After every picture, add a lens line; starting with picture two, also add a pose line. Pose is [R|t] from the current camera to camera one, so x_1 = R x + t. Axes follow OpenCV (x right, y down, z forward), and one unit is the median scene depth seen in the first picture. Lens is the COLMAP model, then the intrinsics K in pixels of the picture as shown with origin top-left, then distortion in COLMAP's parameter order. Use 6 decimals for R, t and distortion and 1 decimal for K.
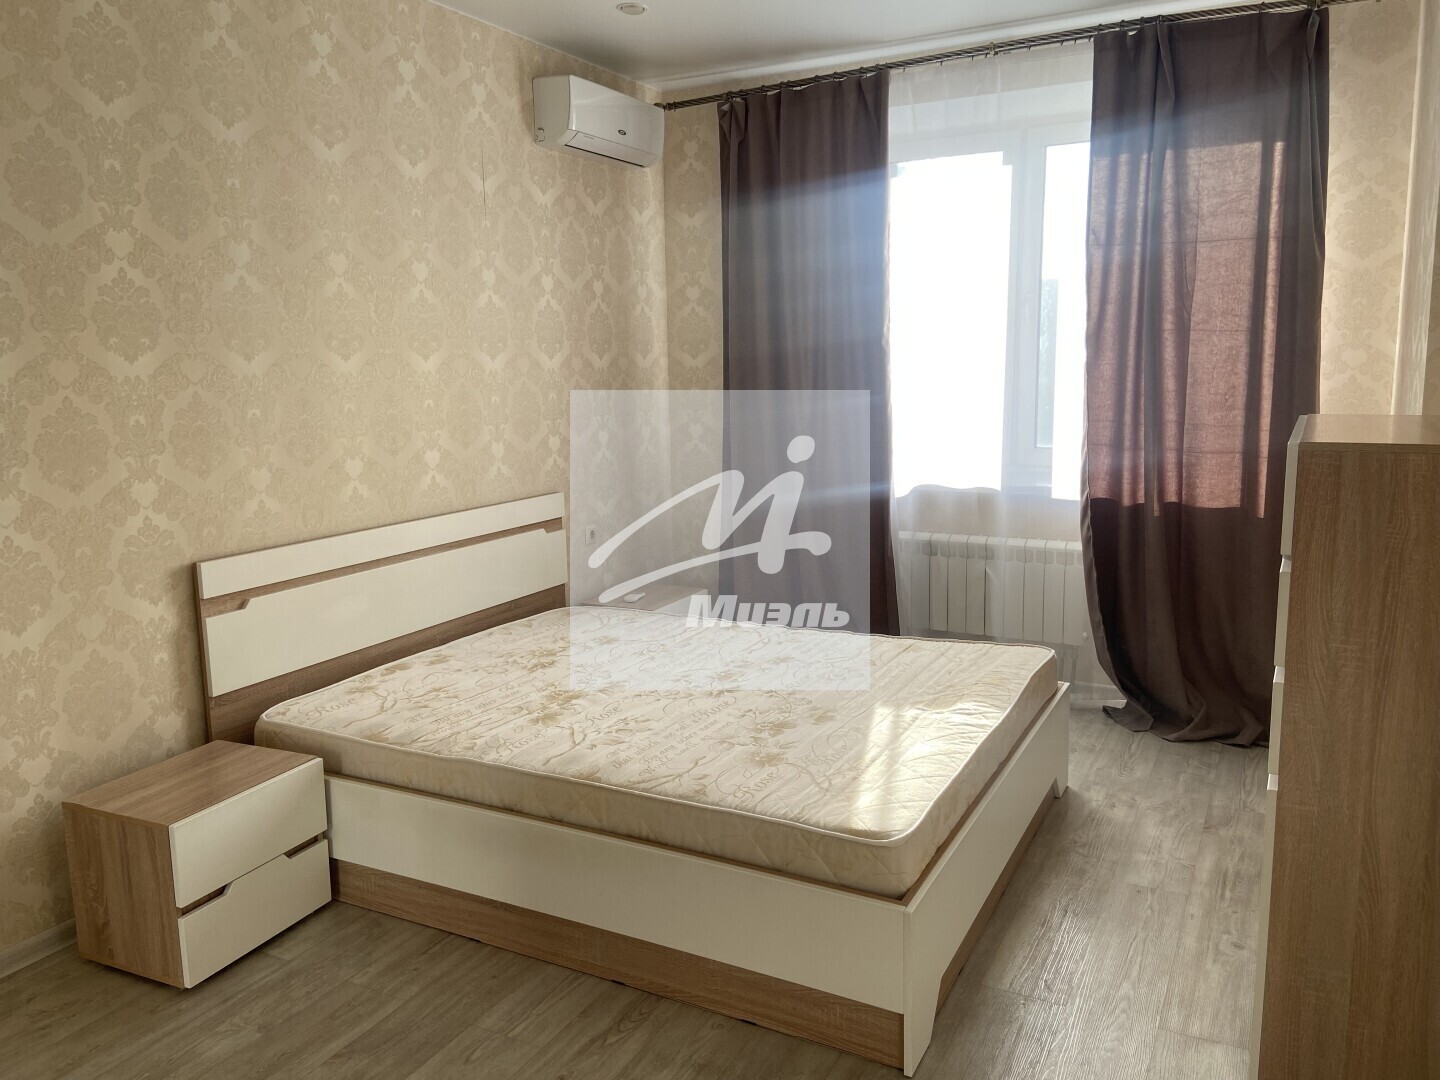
lens RADIAL K [[1124.1, 0, 717.1], [0, 1124.1, 513.9], [0, 0, 1]] dist [0.079862, -0.003896]
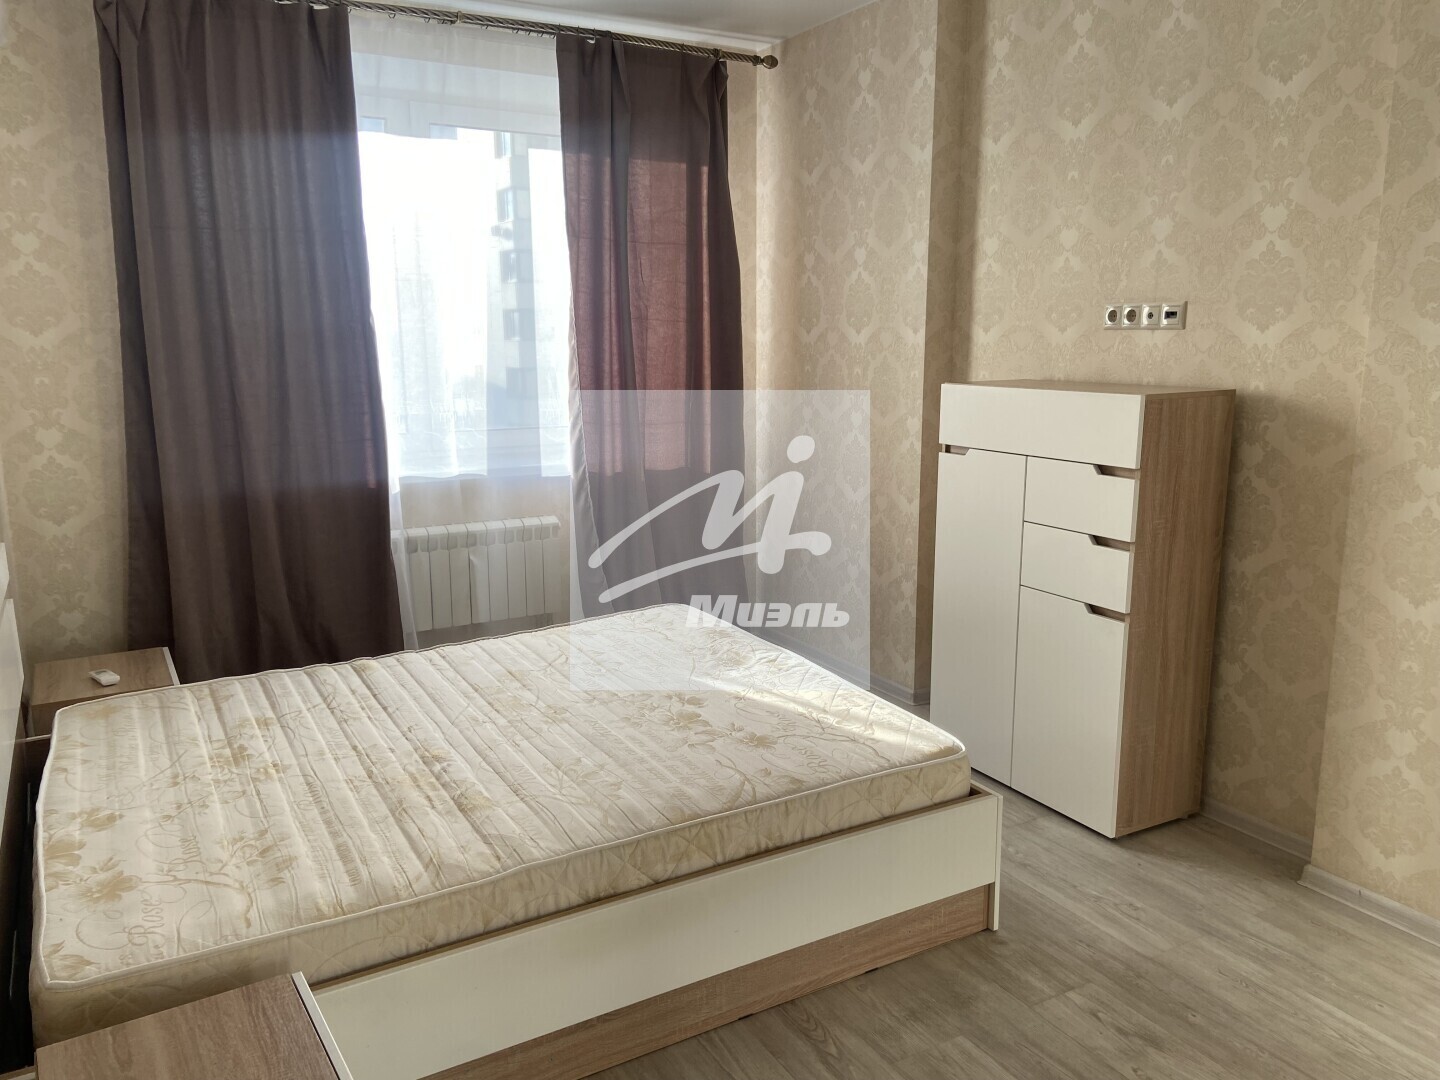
lens RADIAL K [[1079.6, 0, 770.8], [0, 1079.6, 540.9], [0, 0, 1]] dist [0.102969, -0.110348]
pose [[0.521431, -0.150909, 0.839843, -0.496060], [0.117390, 0.987565, 0.104569, -0.039067], [-0.845180, 0.044063, 0.532662, 0.319605]]
